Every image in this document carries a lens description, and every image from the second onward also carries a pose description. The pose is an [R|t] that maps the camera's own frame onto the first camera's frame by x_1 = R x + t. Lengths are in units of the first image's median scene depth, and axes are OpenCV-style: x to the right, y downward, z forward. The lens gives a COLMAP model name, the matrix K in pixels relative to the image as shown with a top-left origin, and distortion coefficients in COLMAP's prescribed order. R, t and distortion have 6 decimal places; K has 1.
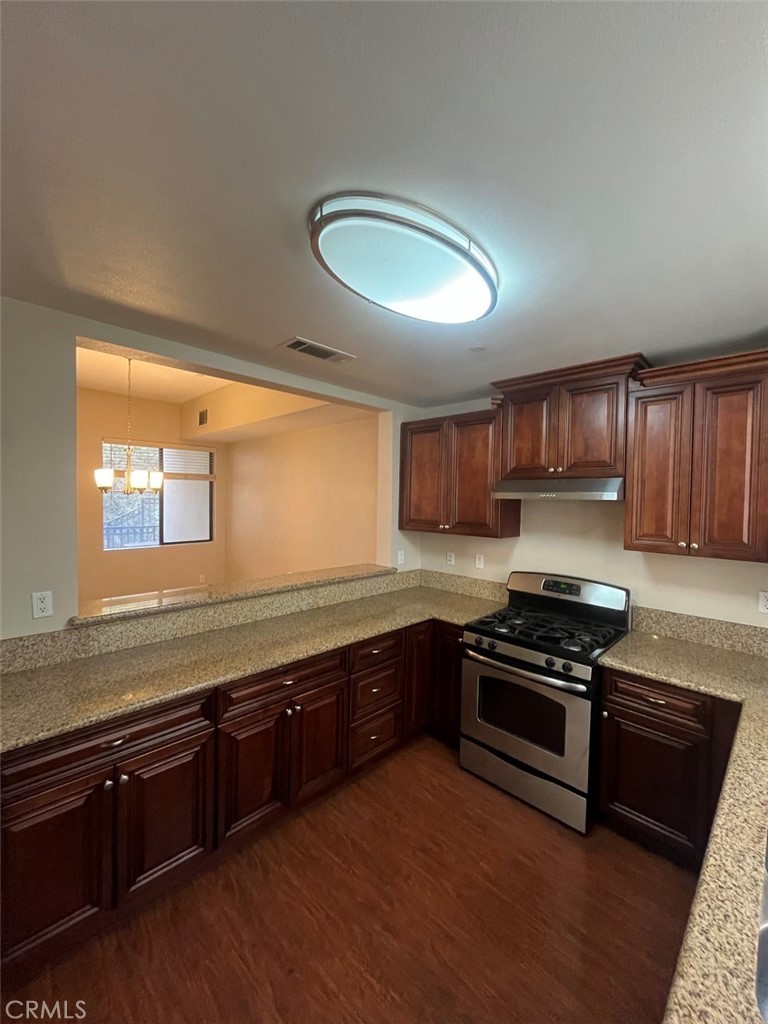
lens RADIAL K [[413.4, 0, 384.5], [0, 413.4, 506.6], [0, 0, 1]] dist [-0.002056, 0.000013]
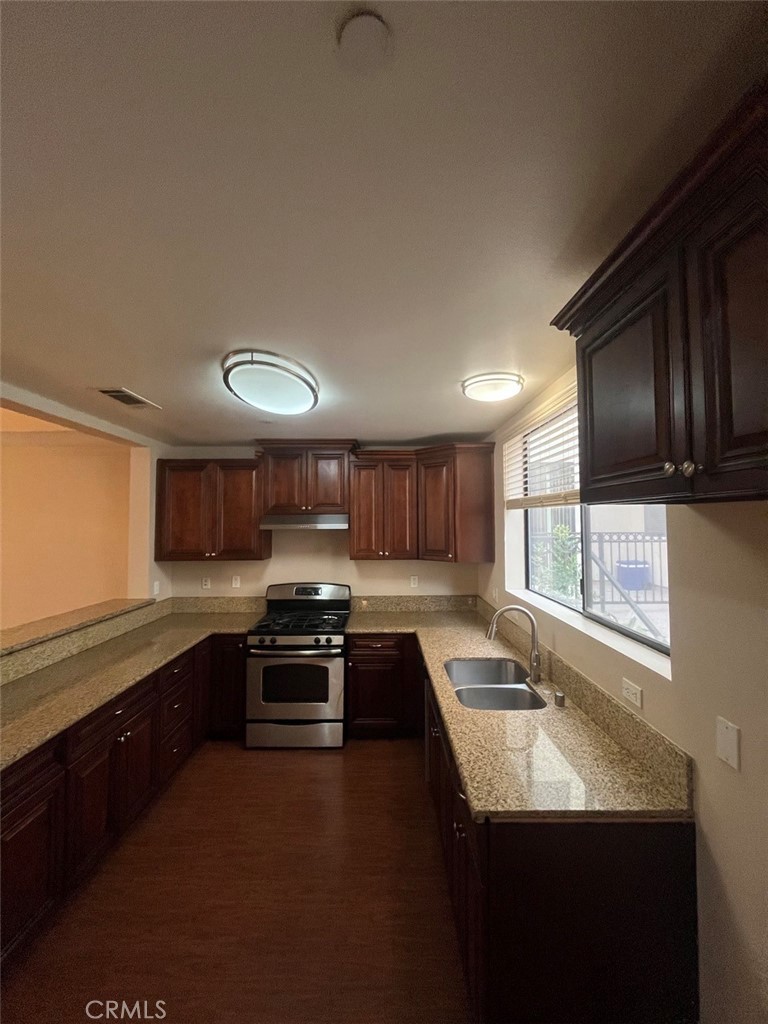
lens RADIAL K [[413.4, 0, 382.7], [0, 413.4, 508.7], [0, 0, 1]] dist [-0.002056, 0.000013]
pose [[0.709204, 0.004085, 0.704991, -0.417976], [0.032499, 0.998731, -0.038481, -0.024446], [-0.704254, 0.050203, 0.708171, -0.203807]]
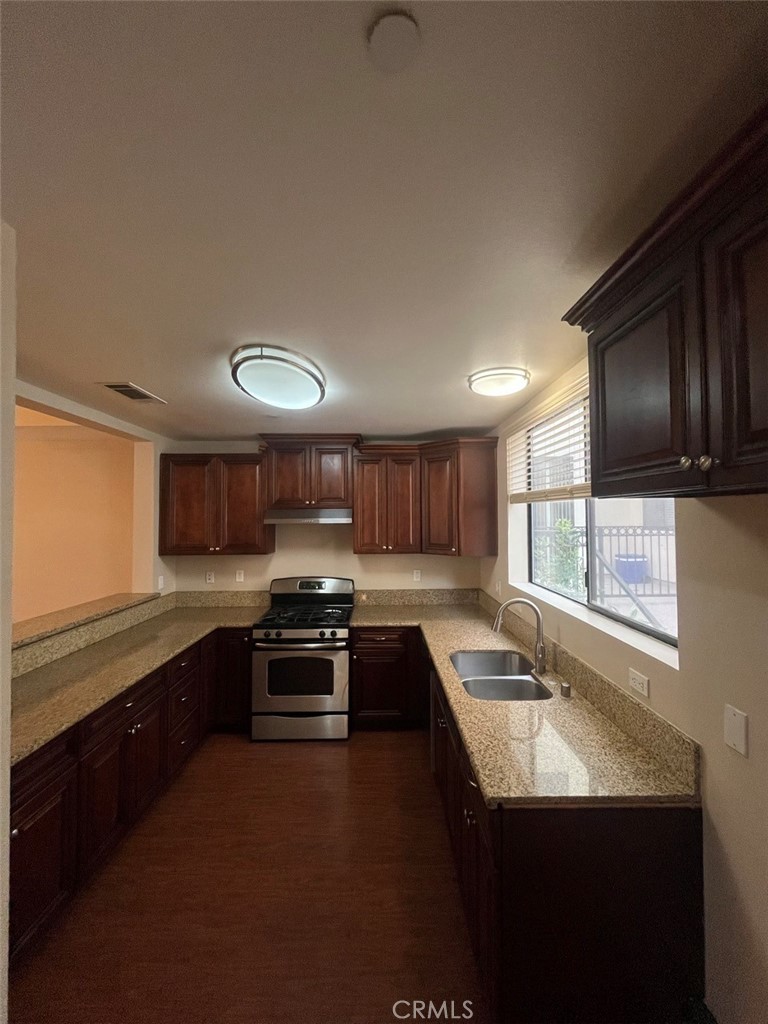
lens RADIAL K [[413.4, 0, 383.0], [0, 413.4, 508.2], [0, 0, 1]] dist [-0.002056, 0.000013]
pose [[0.704301, -0.005177, 0.709883, -0.438299], [0.034102, 0.999066, -0.026547, -0.023839], [-0.709082, 0.042906, 0.703819, -0.193432]]
